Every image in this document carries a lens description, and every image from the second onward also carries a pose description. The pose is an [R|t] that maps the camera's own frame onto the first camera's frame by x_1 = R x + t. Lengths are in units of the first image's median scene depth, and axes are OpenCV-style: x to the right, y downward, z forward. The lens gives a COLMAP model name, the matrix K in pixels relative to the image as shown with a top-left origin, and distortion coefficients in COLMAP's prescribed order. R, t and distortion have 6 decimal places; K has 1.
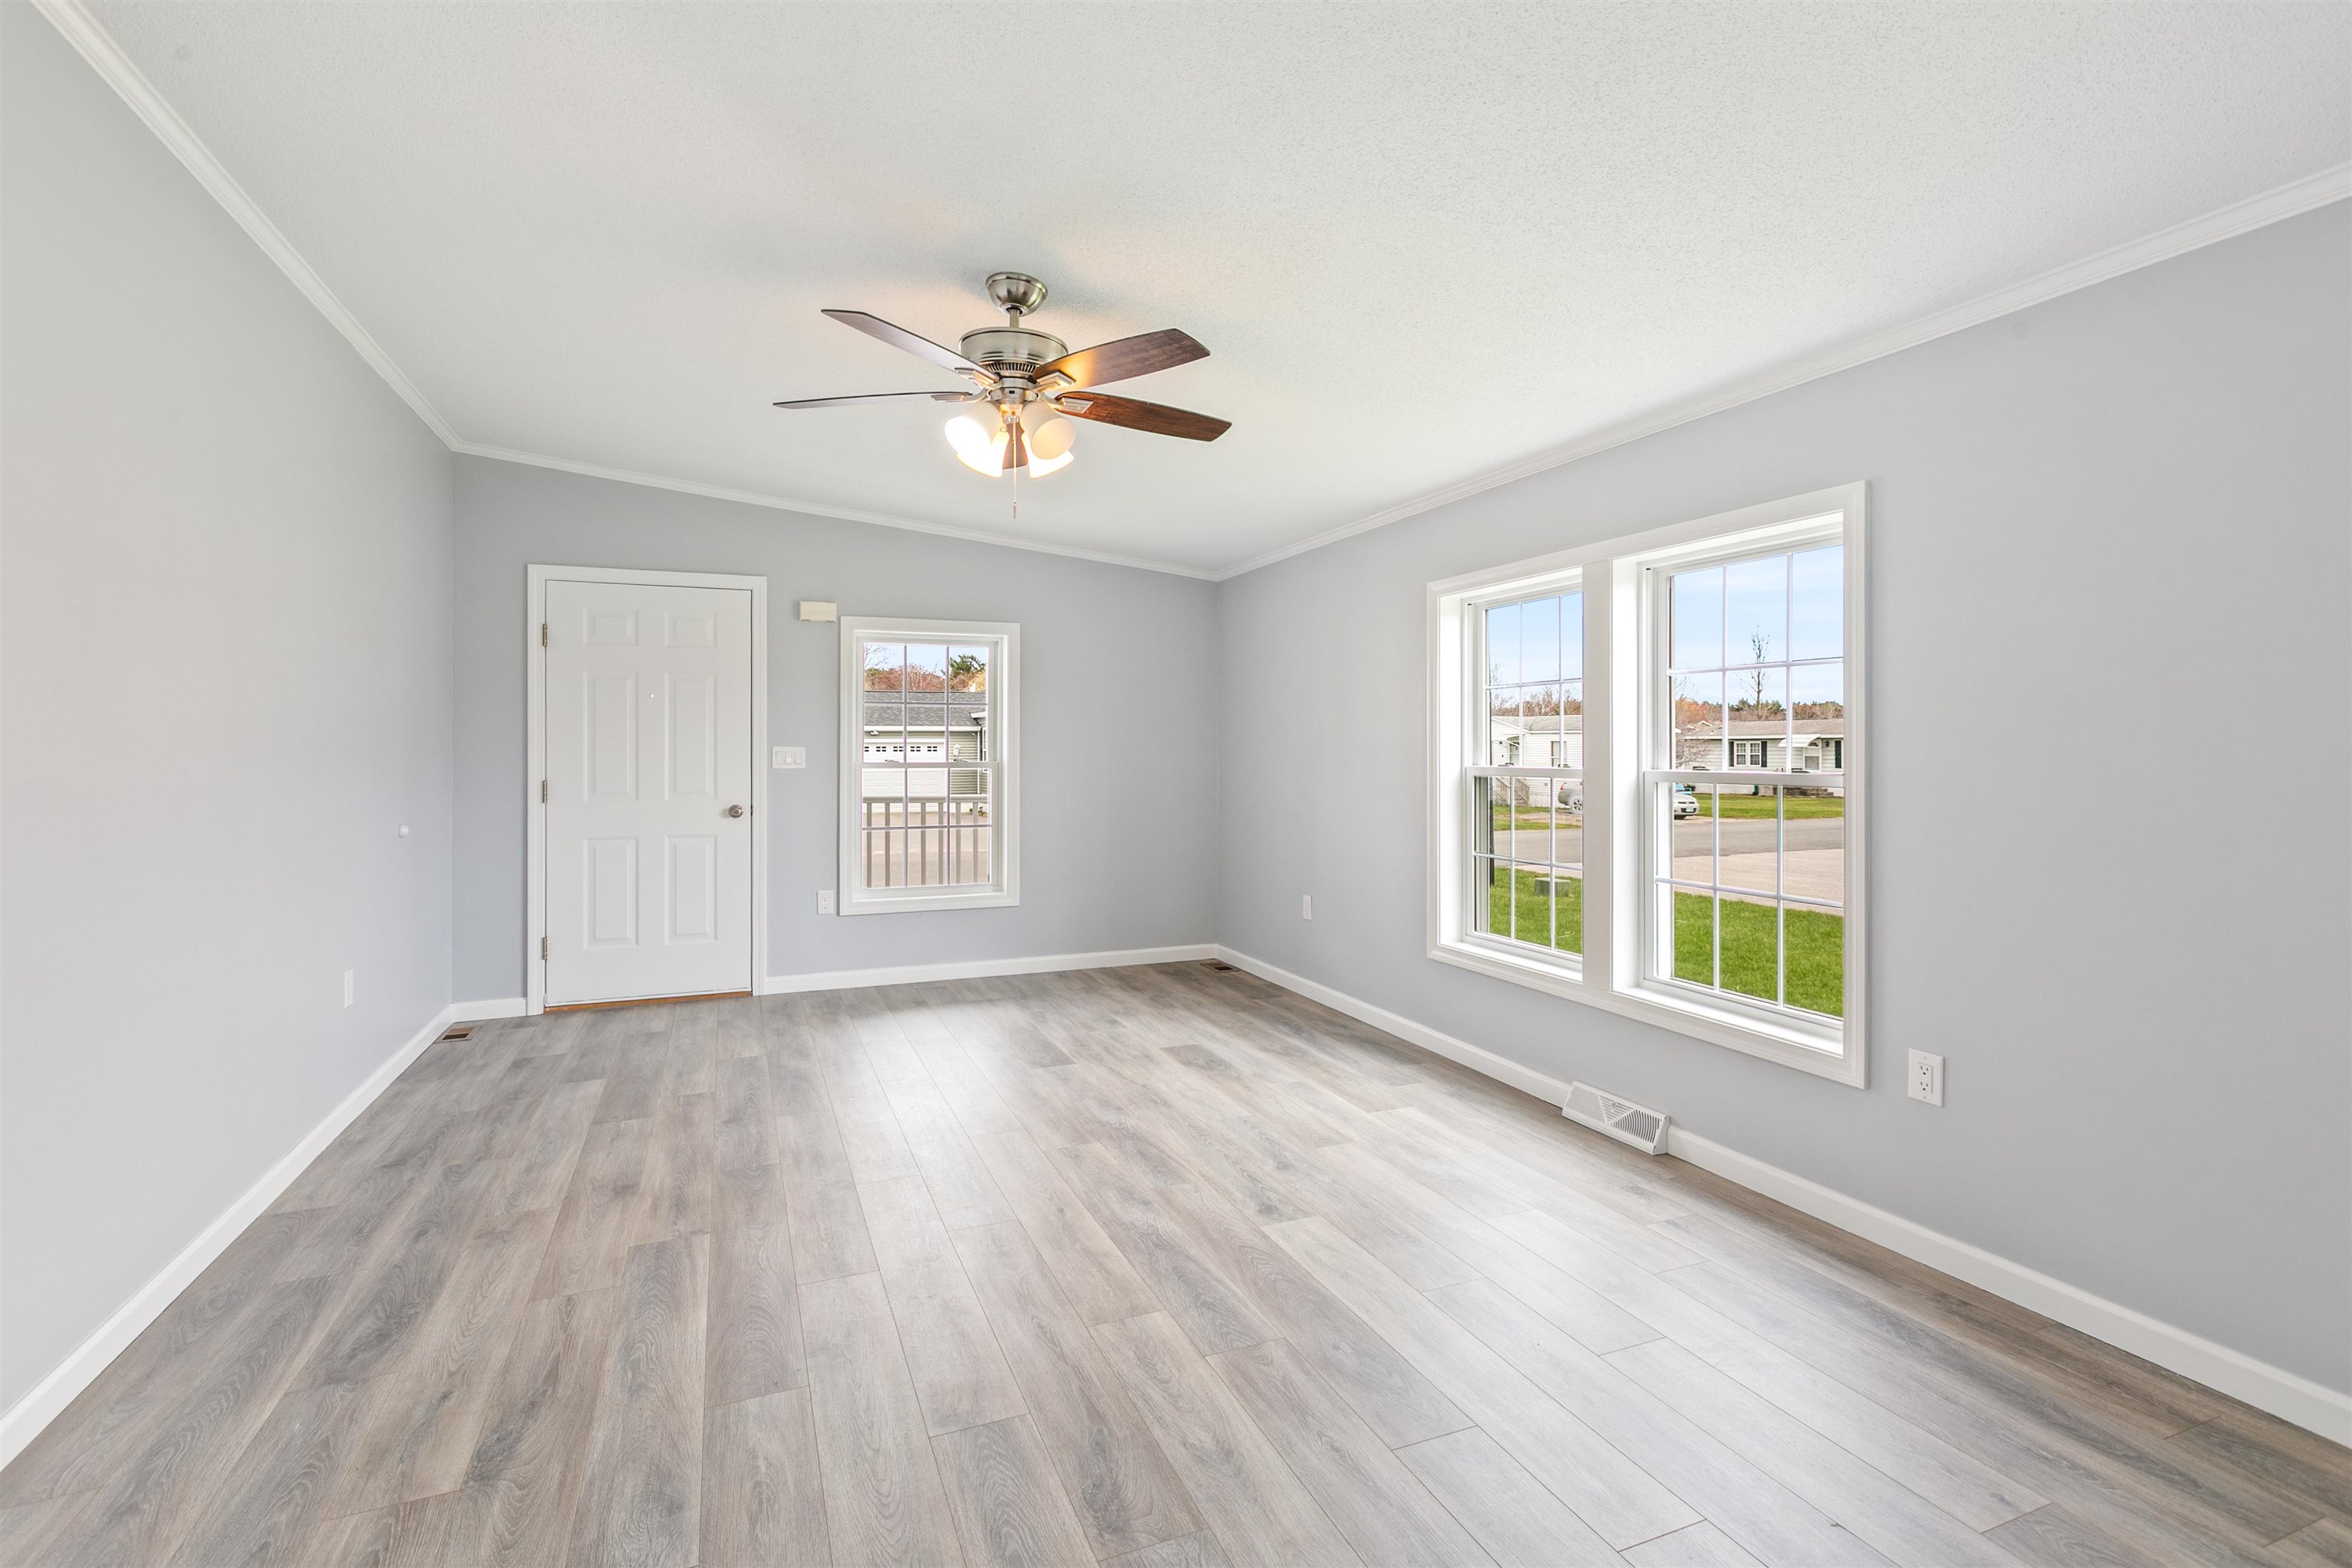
lens RADIAL K [[1044.9, 0, 1152.8], [0, 1044.9, 750.5], [0, 0, 1]] dist [-0.000485, -0.000528]
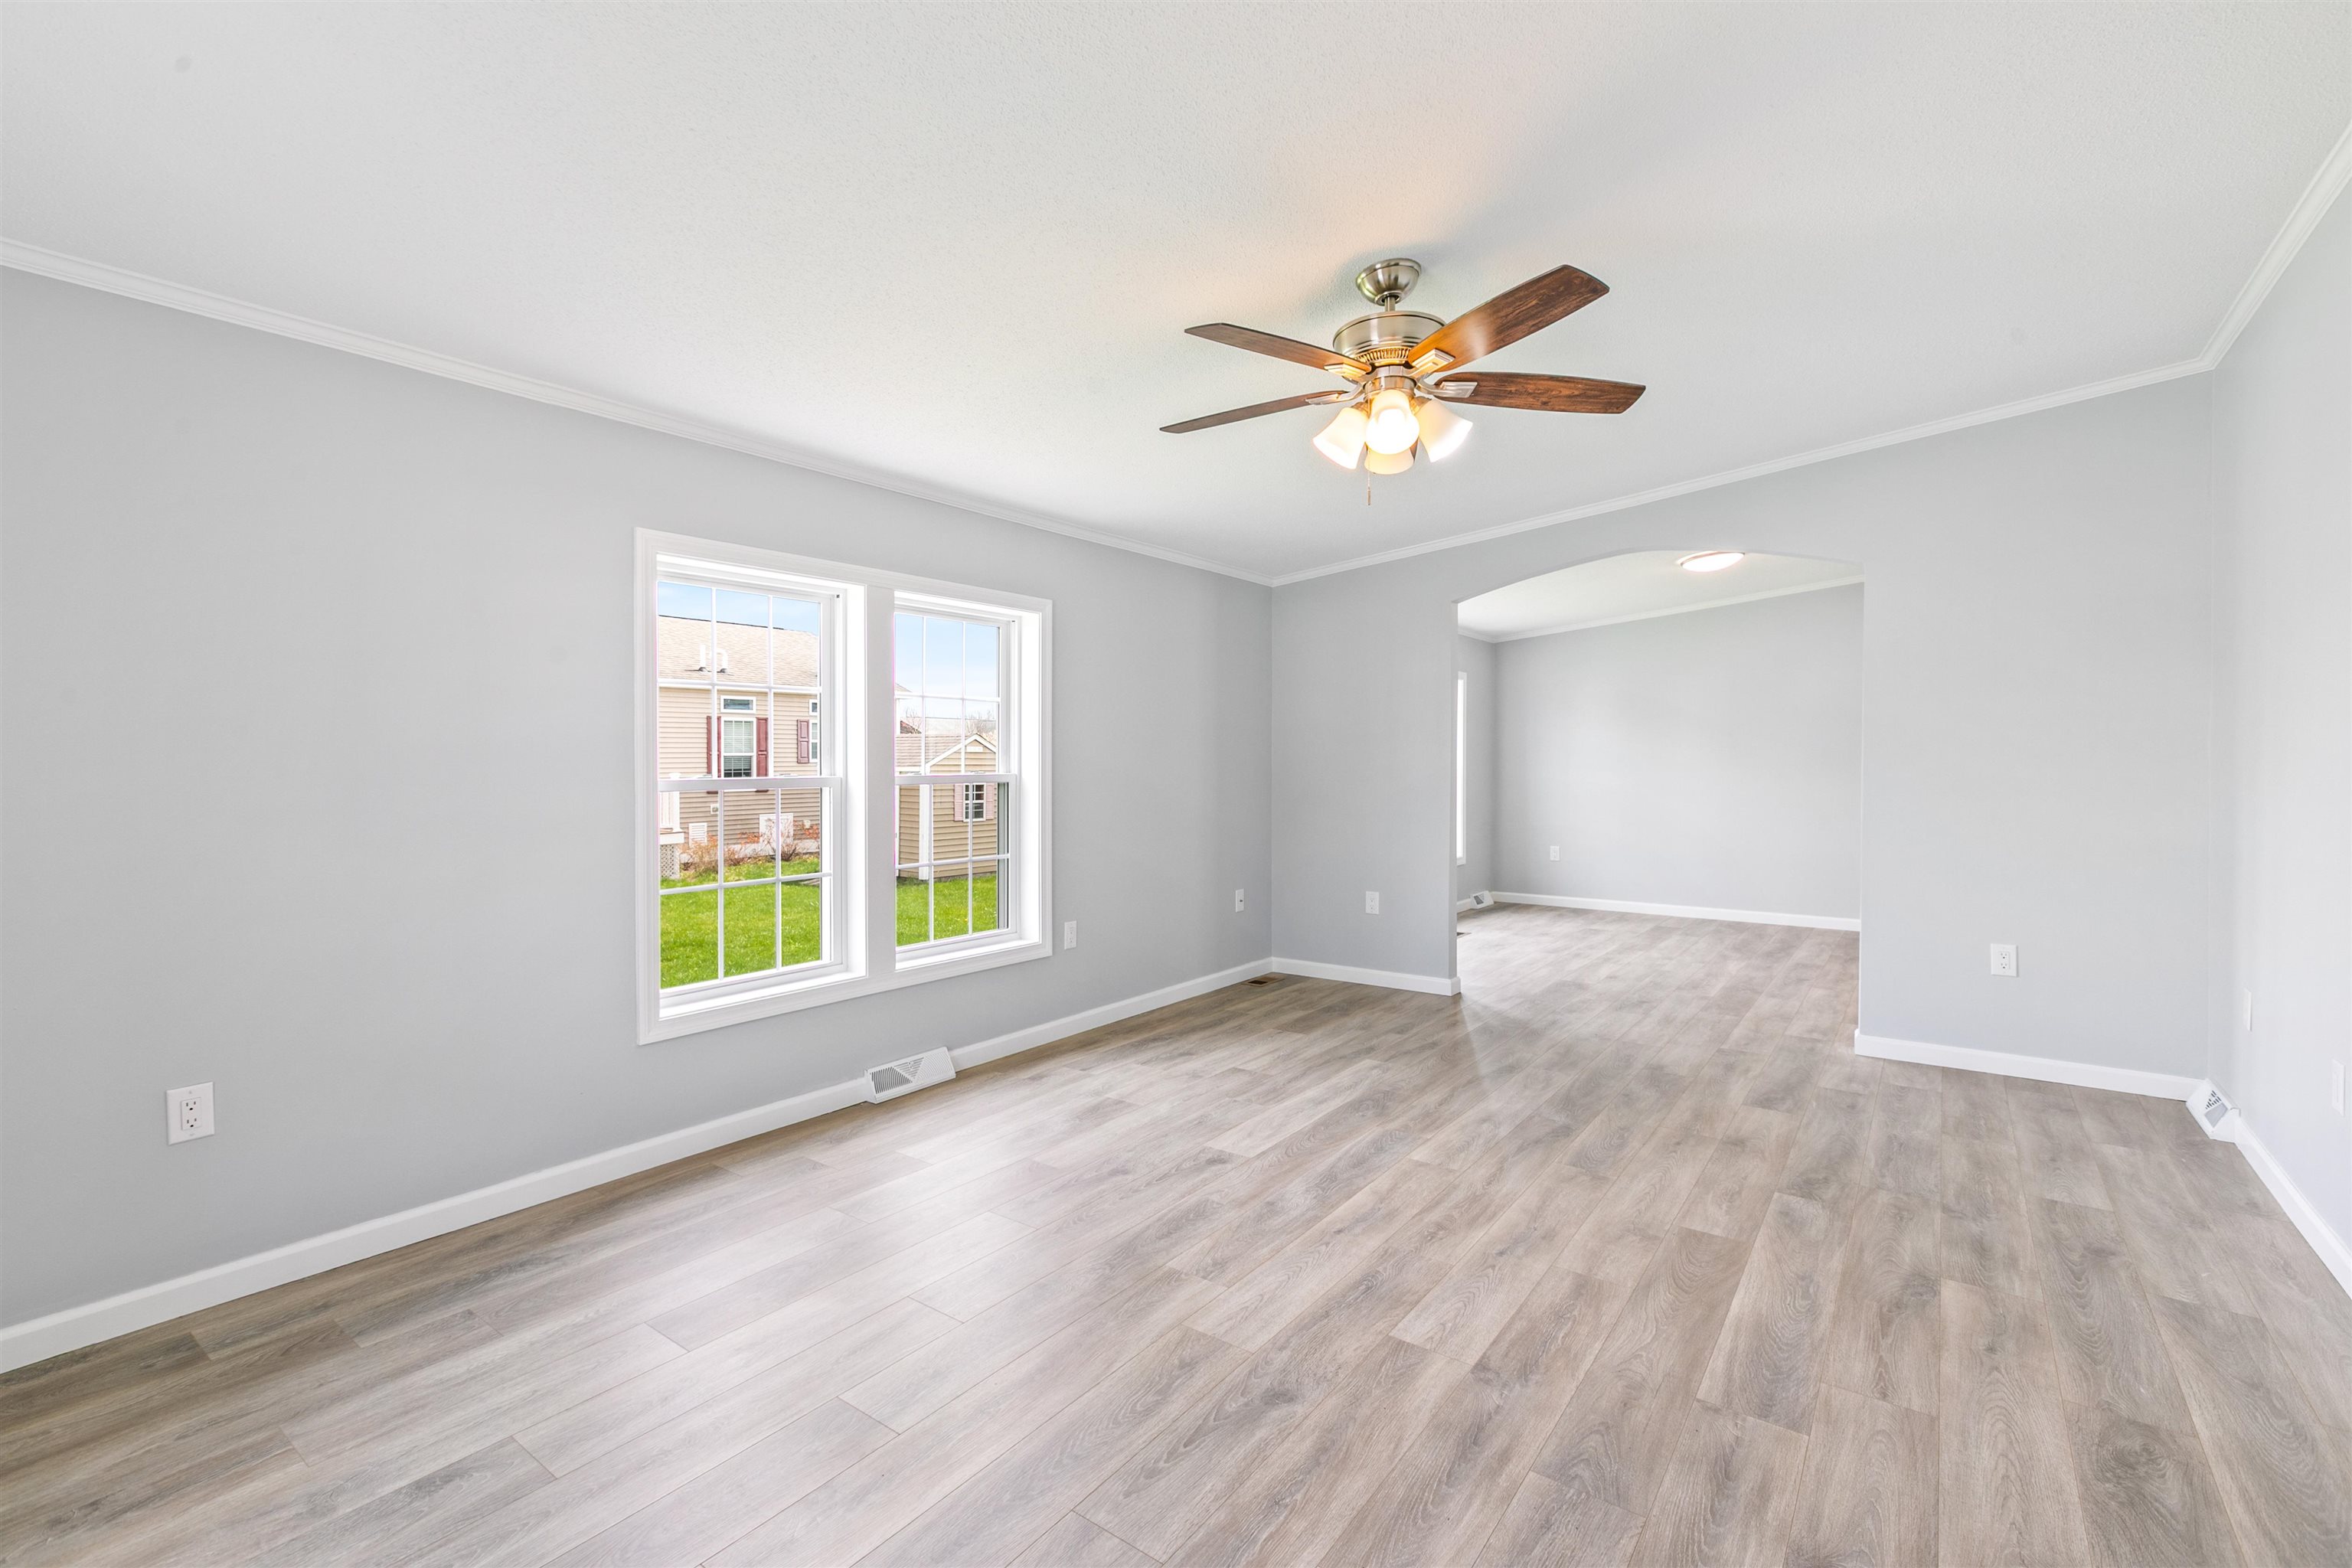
lens RADIAL K [[1044.9, 0, 1152.8], [0, 1044.9, 750.5], [0, 0, 1]] dist [-0.000485, -0.000528]
pose [[-0.510486, 0.007400, 0.859854, -0.915228], [0.003834, 0.999973, -0.006329, 0.000736], [-0.859878, 0.000066, -0.510500, 1.800142]]
